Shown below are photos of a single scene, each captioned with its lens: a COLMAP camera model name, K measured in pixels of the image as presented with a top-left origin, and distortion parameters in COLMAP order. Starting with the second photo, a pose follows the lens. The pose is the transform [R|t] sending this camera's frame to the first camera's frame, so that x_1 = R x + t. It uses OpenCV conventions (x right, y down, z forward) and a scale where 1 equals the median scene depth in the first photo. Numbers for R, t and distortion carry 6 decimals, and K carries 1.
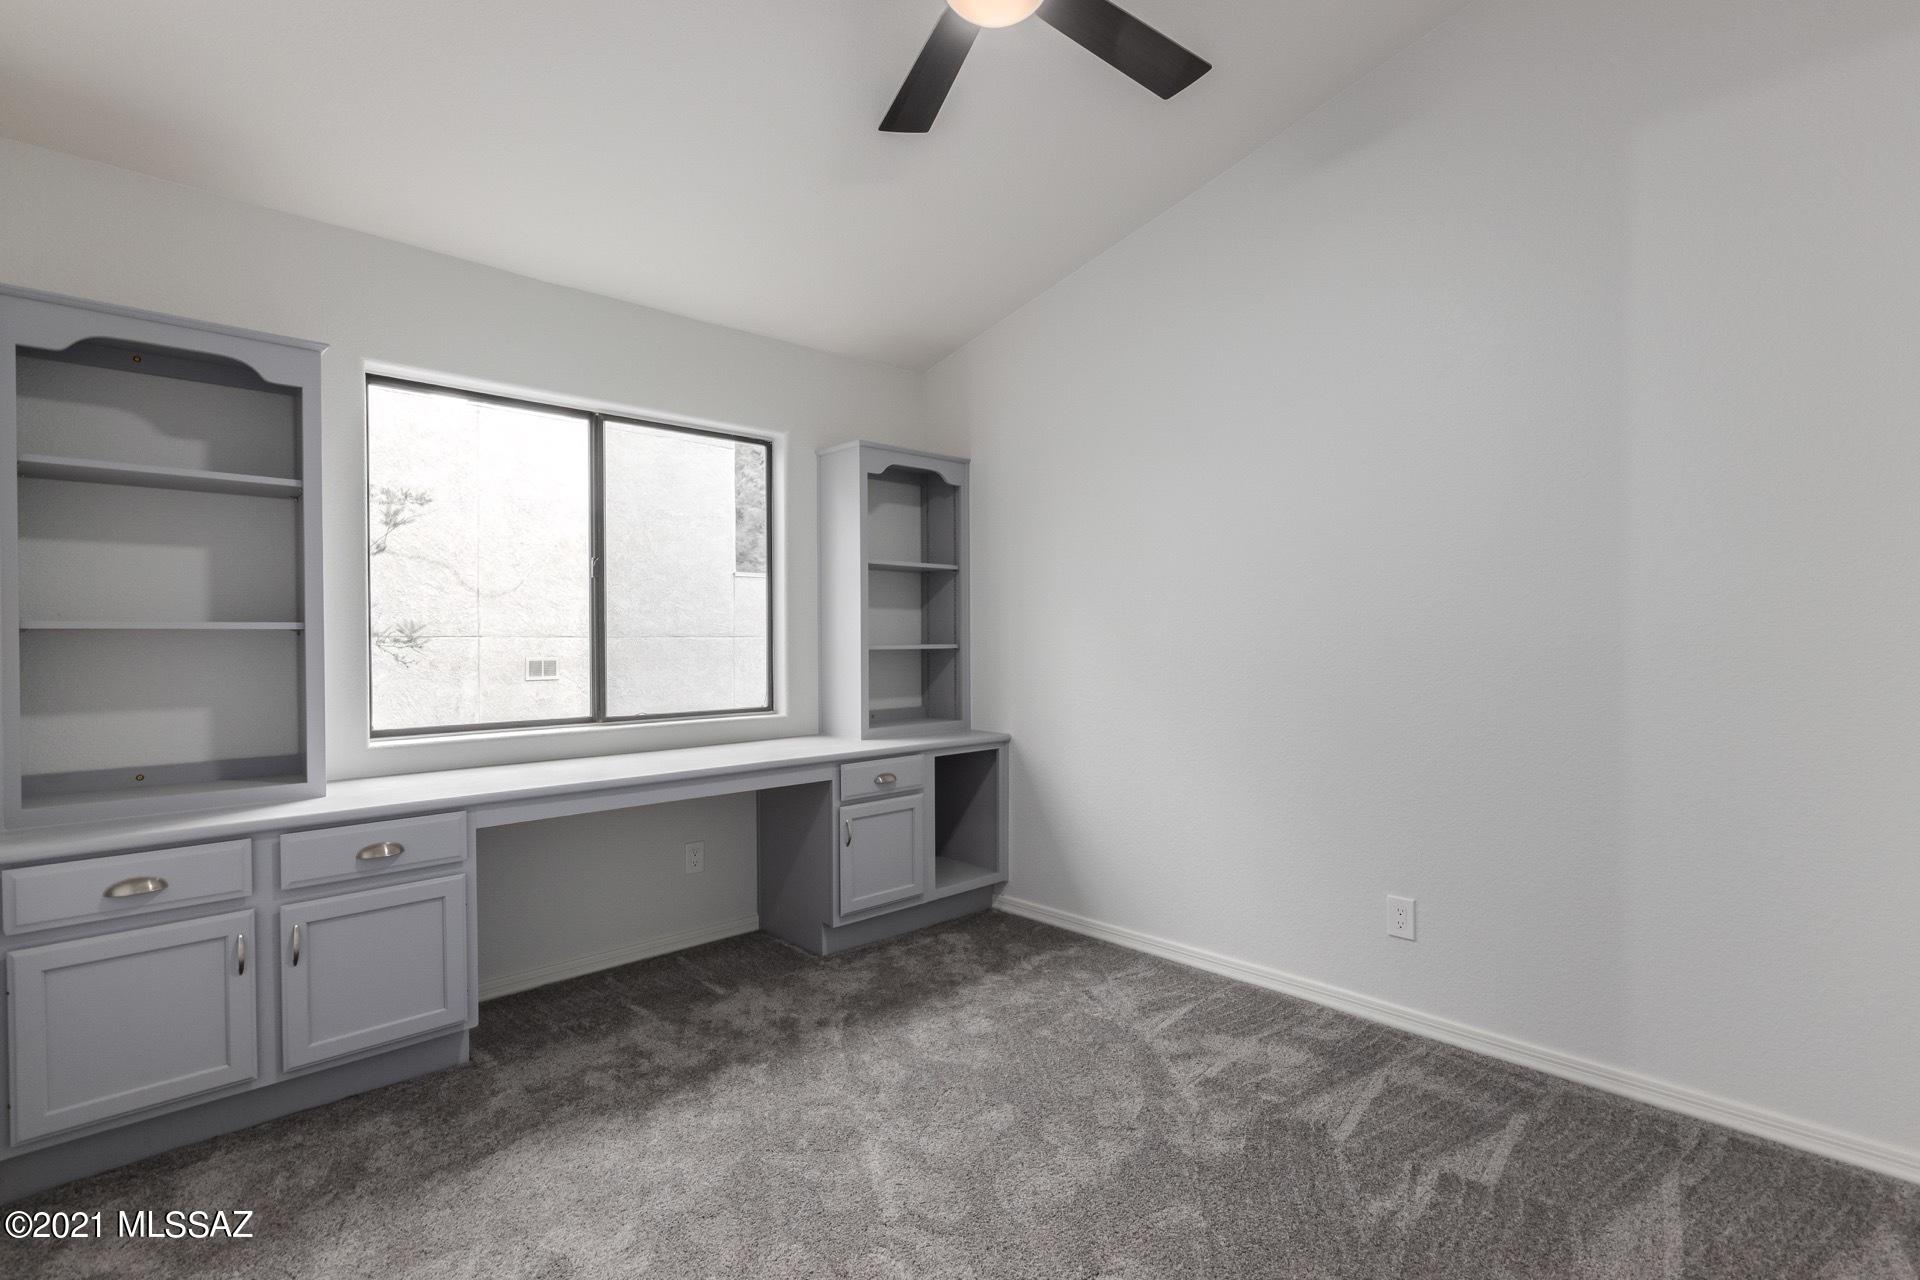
lens RADIAL K [[900.5, 0, 955.2], [0, 900.5, 639.1], [0, 0, 1]] dist [0.005117, -0.000139]
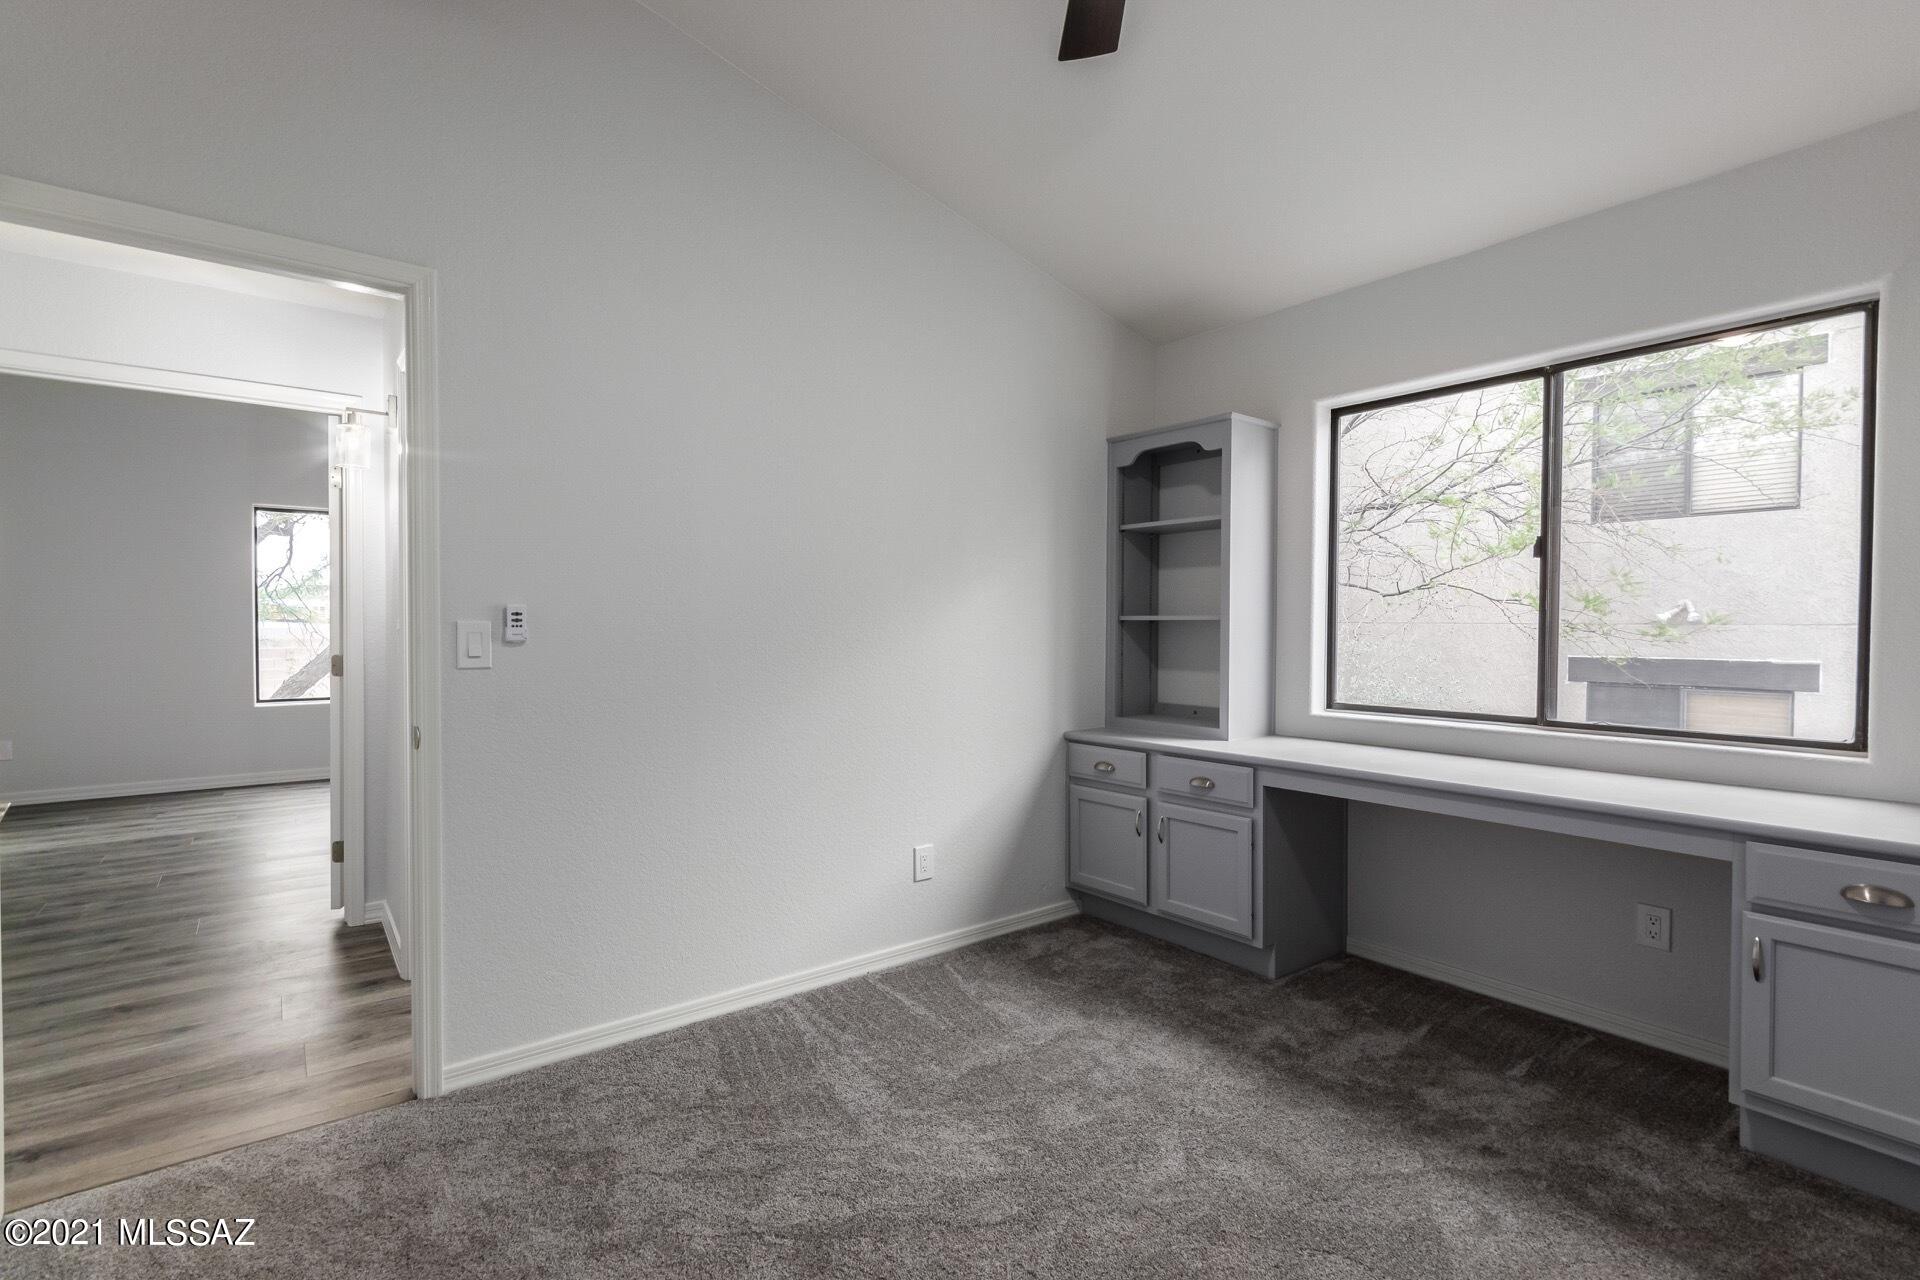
lens RADIAL K [[900.5, 0, 949.5], [0, 900.5, 641.2], [0, 0, 1]] dist [0.005117, -0.000139]
pose [[-0.098165, 0.019624, -0.994977, 0.648068], [-0.005616, 0.999779, 0.020273, -0.003852], [0.995154, 0.007578, -0.098033, 0.642071]]
